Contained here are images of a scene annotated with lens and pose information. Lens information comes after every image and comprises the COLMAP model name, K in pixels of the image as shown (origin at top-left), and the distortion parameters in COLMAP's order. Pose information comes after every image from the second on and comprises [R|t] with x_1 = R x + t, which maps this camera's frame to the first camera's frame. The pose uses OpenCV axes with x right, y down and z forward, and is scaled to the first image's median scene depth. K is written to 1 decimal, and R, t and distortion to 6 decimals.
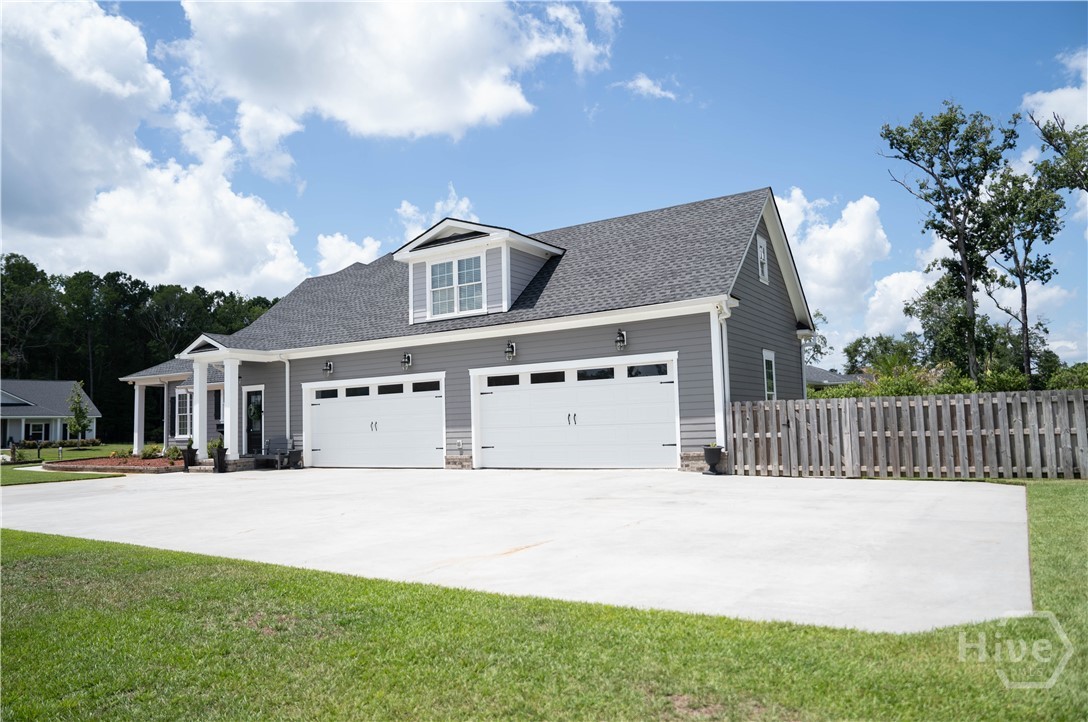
lens RADIAL K [[743.4, 0, 544.0], [0, 743.4, 361.0], [0, 0, 1]] dist [-0.112959, 0.124445]
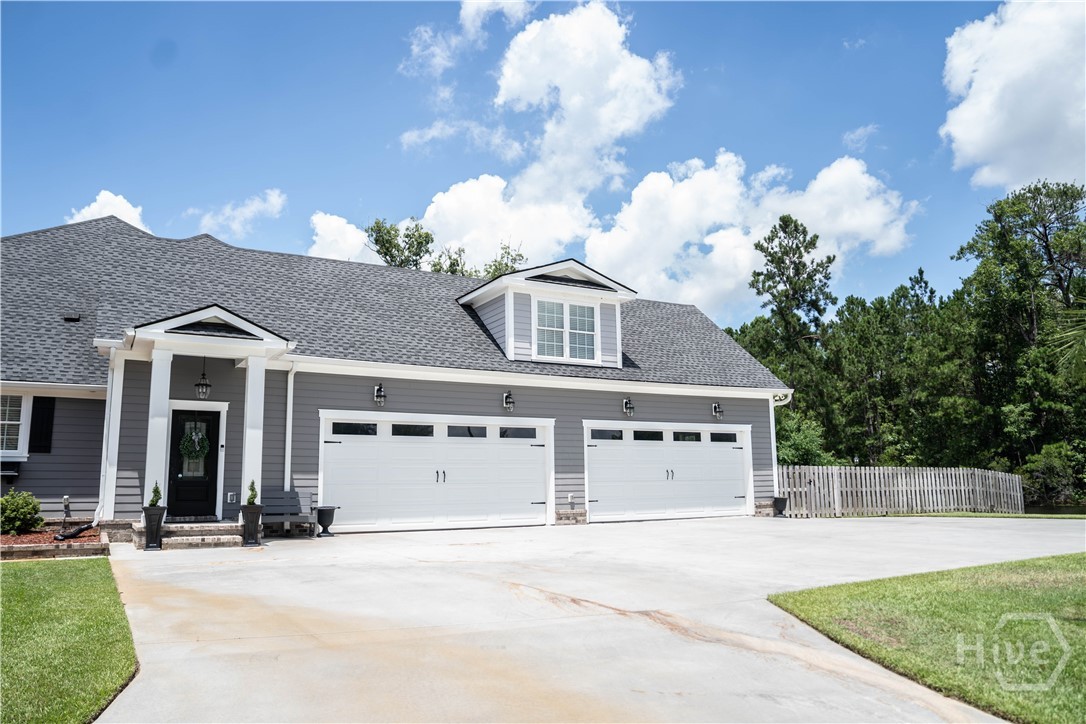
lens RADIAL K [[795.9, 0, 546.9], [0, 795.9, 365.5], [0, 0, 1]] dist [-0.106017, 0.090756]
pose [[0.468083, 0.159739, 0.869127, -1.036930], [-0.077916, 0.987156, -0.139470, 0.089898], [-0.880243, -0.002435, 0.474517, 0.553842]]
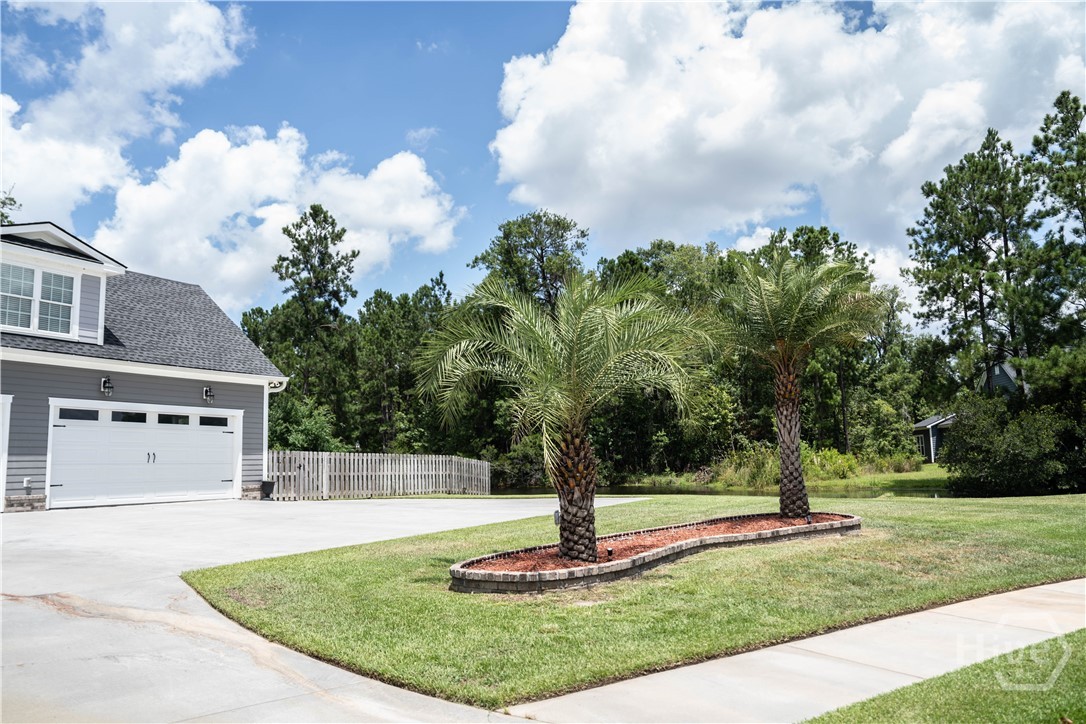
lens RADIAL K [[795.9, 0, 546.9], [0, 795.9, 365.5], [0, 0, 1]] dist [-0.106017, 0.090756]
pose [[-0.086230, 0.154624, 0.984203, -1.077889], [-0.064616, 0.984935, -0.160400, 0.084016], [-0.994178, -0.077426, -0.074940, 0.480957]]
